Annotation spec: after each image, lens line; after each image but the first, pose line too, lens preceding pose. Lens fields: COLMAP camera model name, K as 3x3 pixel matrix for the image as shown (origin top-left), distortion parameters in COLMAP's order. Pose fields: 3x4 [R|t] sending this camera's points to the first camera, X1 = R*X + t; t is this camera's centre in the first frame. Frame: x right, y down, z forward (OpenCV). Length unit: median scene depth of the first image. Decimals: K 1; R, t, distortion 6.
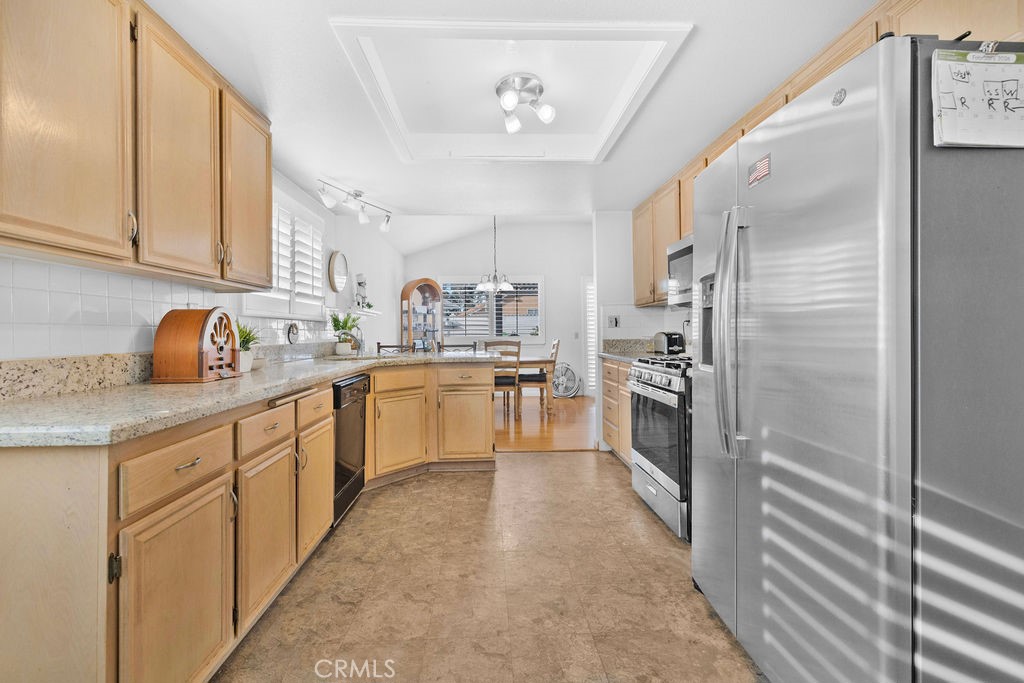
lens RADIAL K [[433.6, 0, 502.7], [0, 433.6, 332.5], [0, 0, 1]] dist [0.002771, 0.000659]
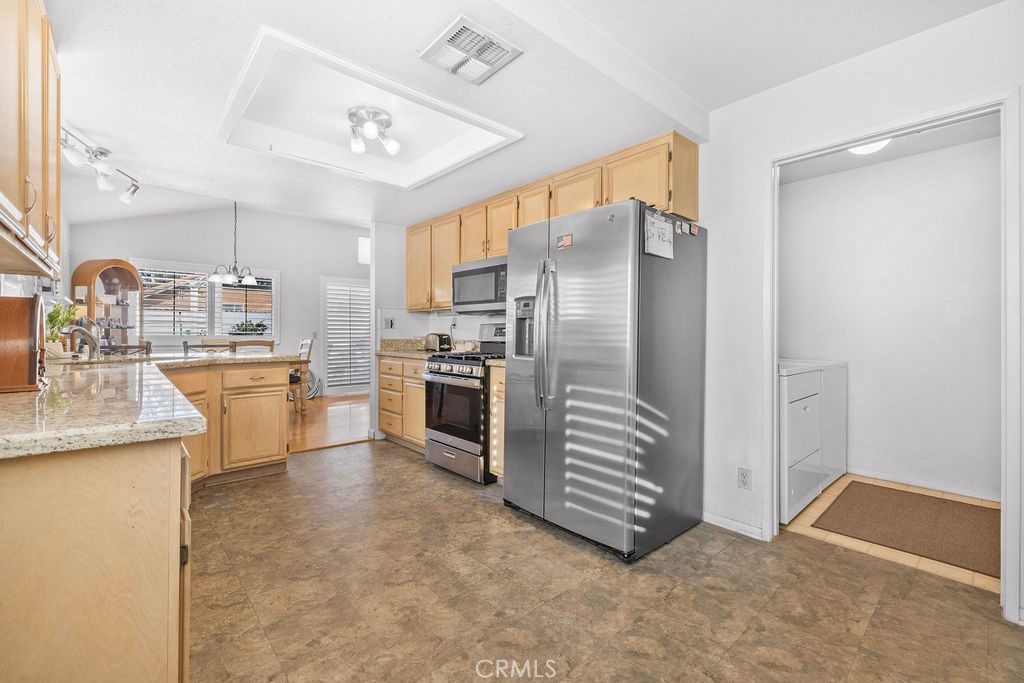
lens RADIAL K [[436.9, 0, 506.2], [0, 436.9, 340.6], [0, 0, 1]] dist [-0.000726, 0.000019]
pose [[0.770825, 0.001734, 0.637044, -0.319636], [-0.012526, 0.999844, 0.012436, 0.002131], [-0.636923, -0.017565, 0.770727, -0.092573]]
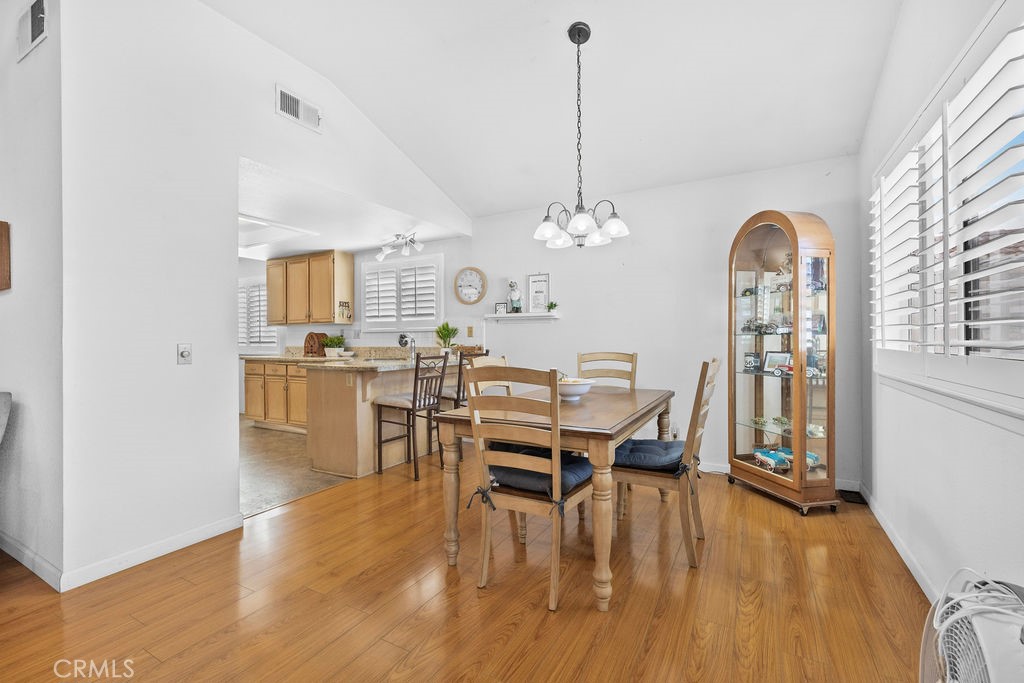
lens RADIAL K [[436.9, 0, 506.2], [0, 436.9, 340.6], [0, 0, 1]] dist [-0.000726, 0.000019]
pose [[-0.521400, 0.018434, -0.853114, 0.769354], [0.011321, 0.999828, 0.014685, -0.018566], [0.853238, -0.002002, -0.521519, 2.371428]]
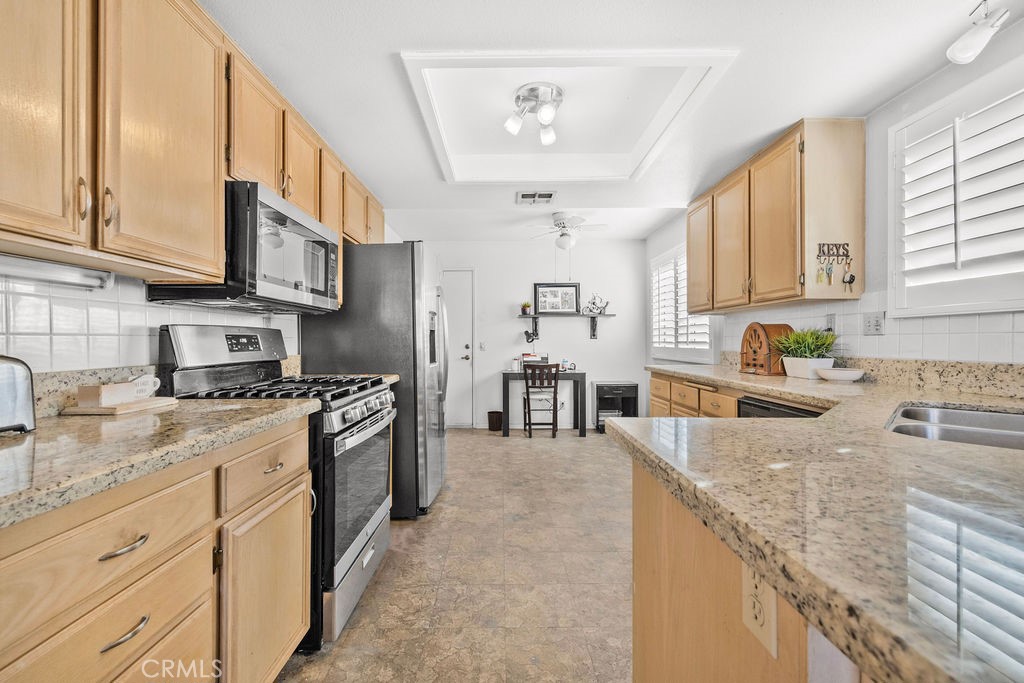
lens RADIAL K [[431.2, 0, 502.7], [0, 431.2, 338.2], [0, 0, 1]] dist [0.001794, 0.000294]
pose [[-0.999197, 0.013100, 0.037853, 0.072460], [0.012889, 0.999900, -0.005824, -0.006459], [-0.037926, -0.005332, -0.999266, 1.564095]]
